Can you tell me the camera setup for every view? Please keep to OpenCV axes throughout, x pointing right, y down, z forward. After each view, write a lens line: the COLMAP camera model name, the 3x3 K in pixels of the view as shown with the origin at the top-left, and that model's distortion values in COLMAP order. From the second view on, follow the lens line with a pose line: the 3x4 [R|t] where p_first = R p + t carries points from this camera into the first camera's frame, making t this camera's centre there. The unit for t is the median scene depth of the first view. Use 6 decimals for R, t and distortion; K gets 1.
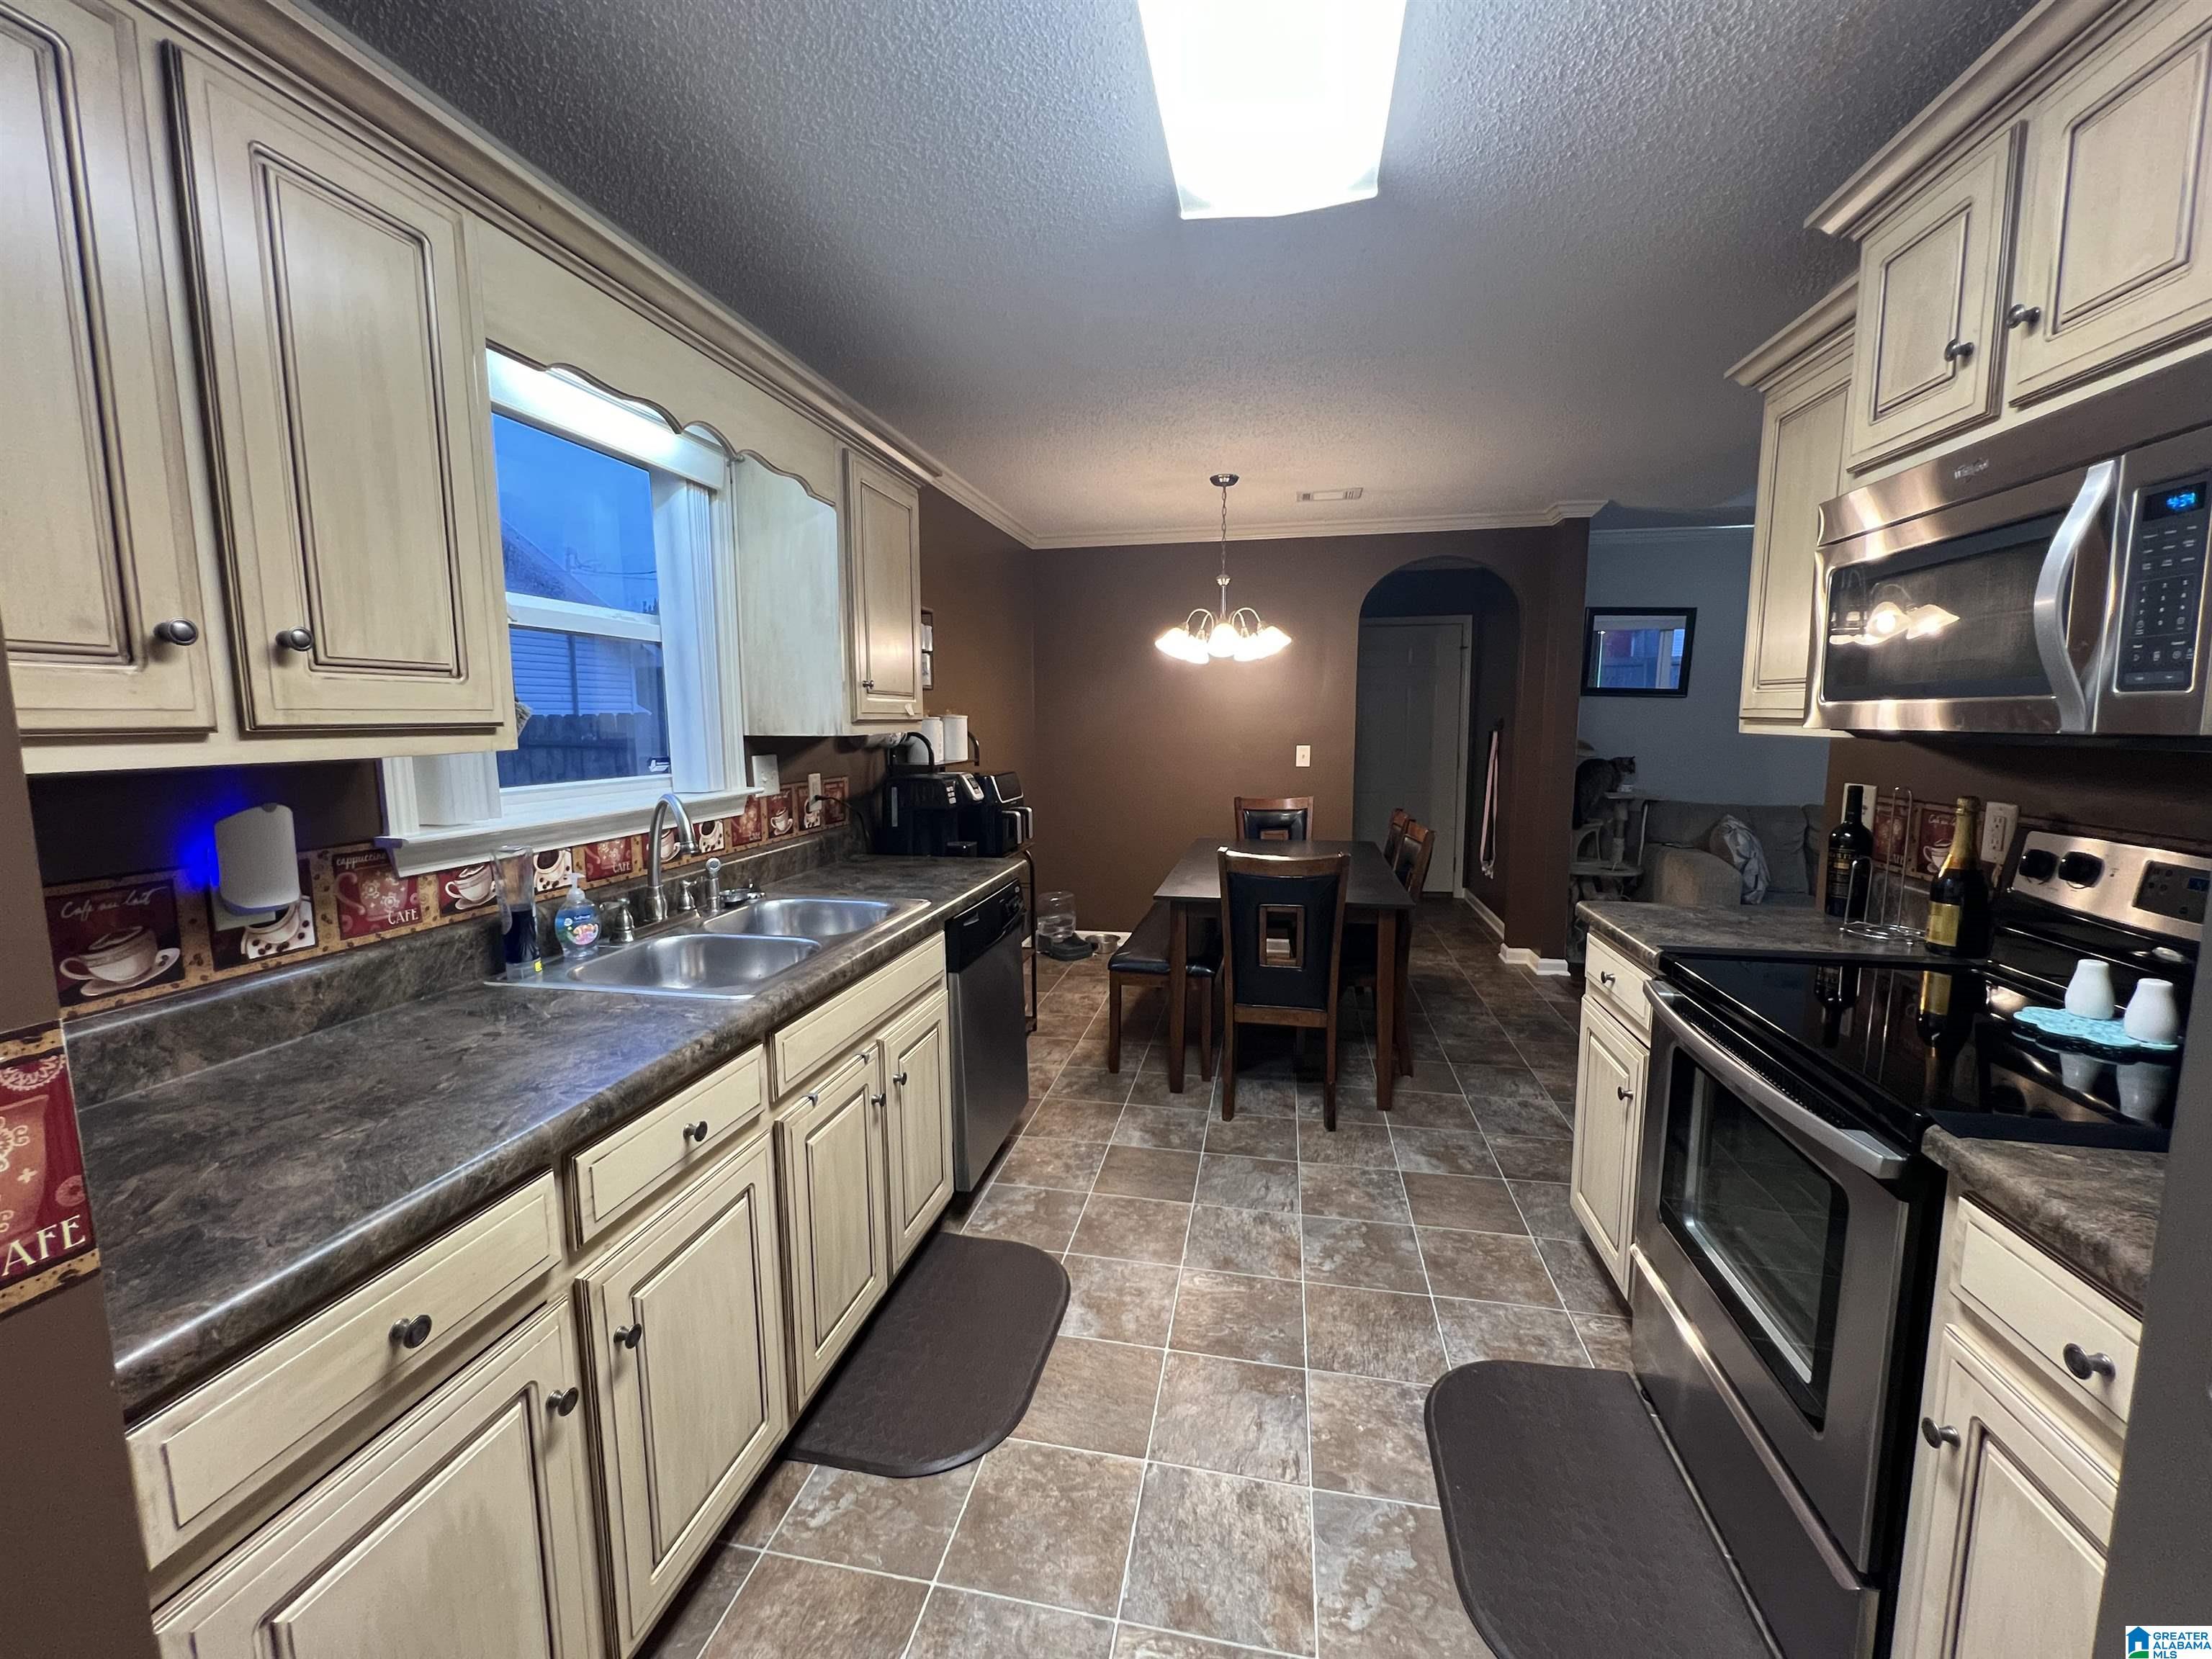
lens RADIAL K [[867.2, 0, 1113.5], [0, 867.2, 821.0], [0, 0, 1]] dist [-0.003379, 0.000516]
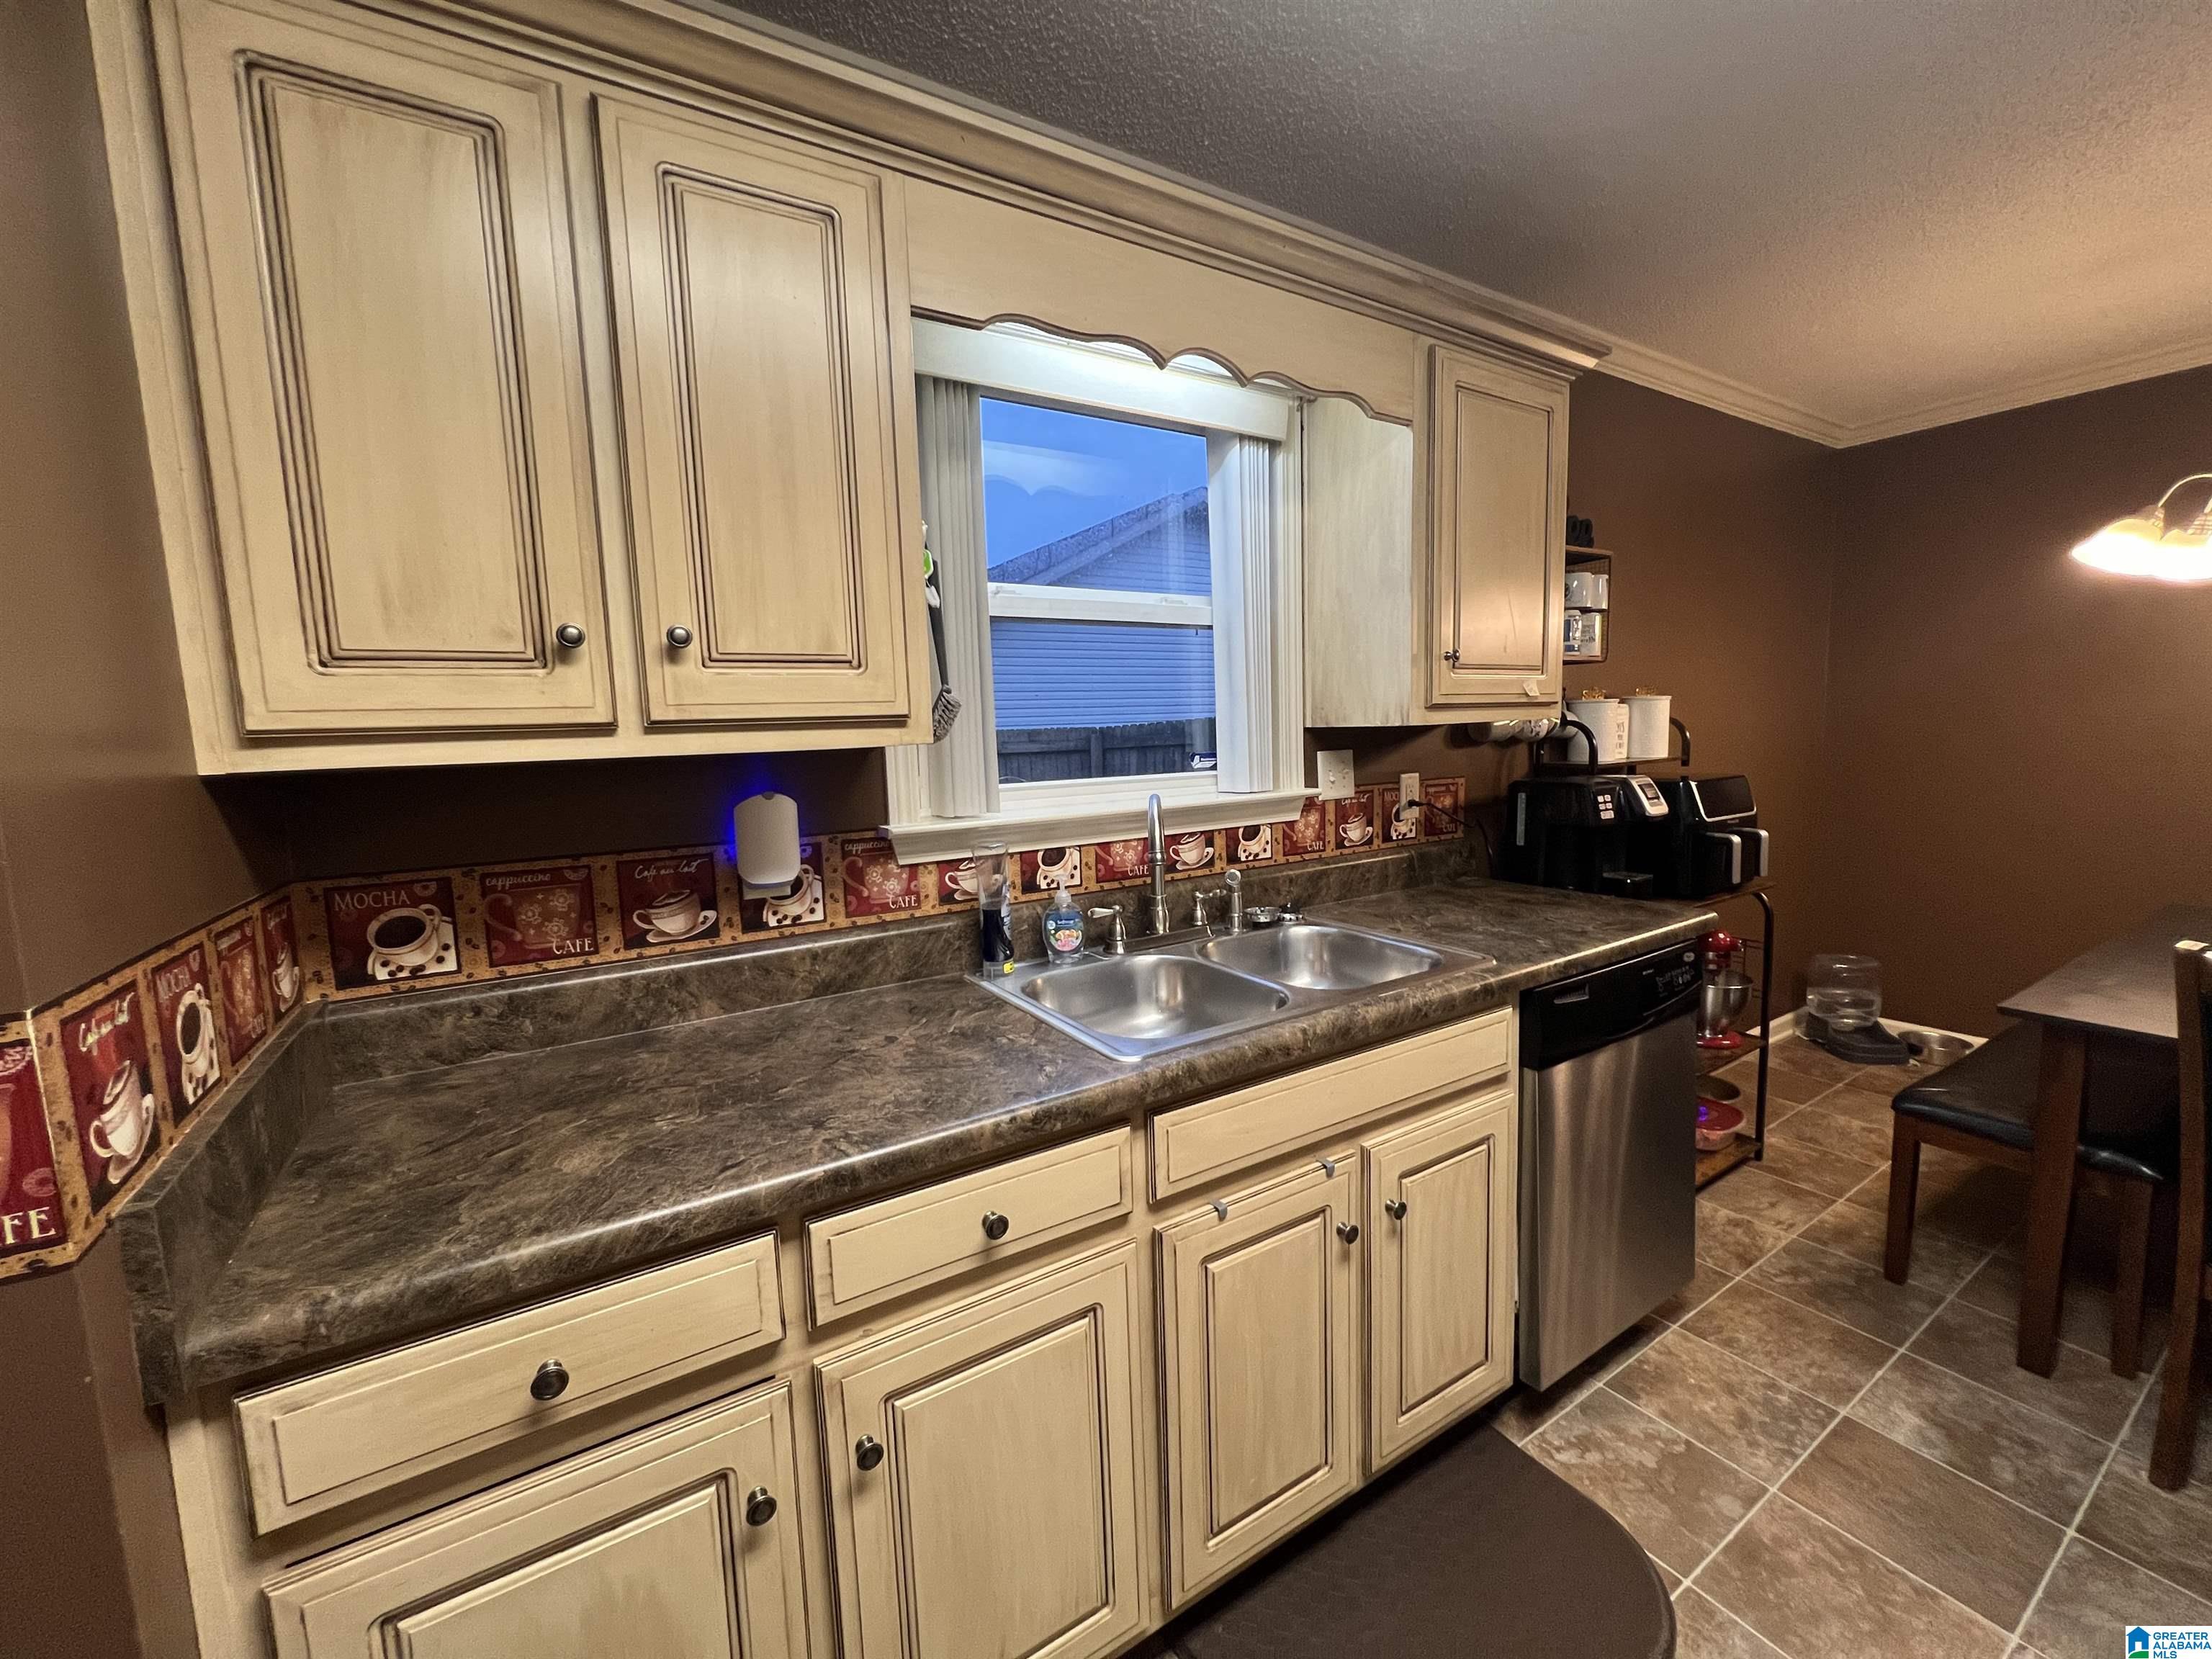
lens RADIAL K [[867.2, 0, 1142.6], [0, 867.2, 820.5], [0, 0, 1]] dist [-0.003379, 0.000516]
pose [[0.684299, 0.059536, -0.726767, 0.122310], [-0.056951, 0.997981, 0.028130, -0.029990], [0.726974, 0.022141, 0.686308, 0.410368]]
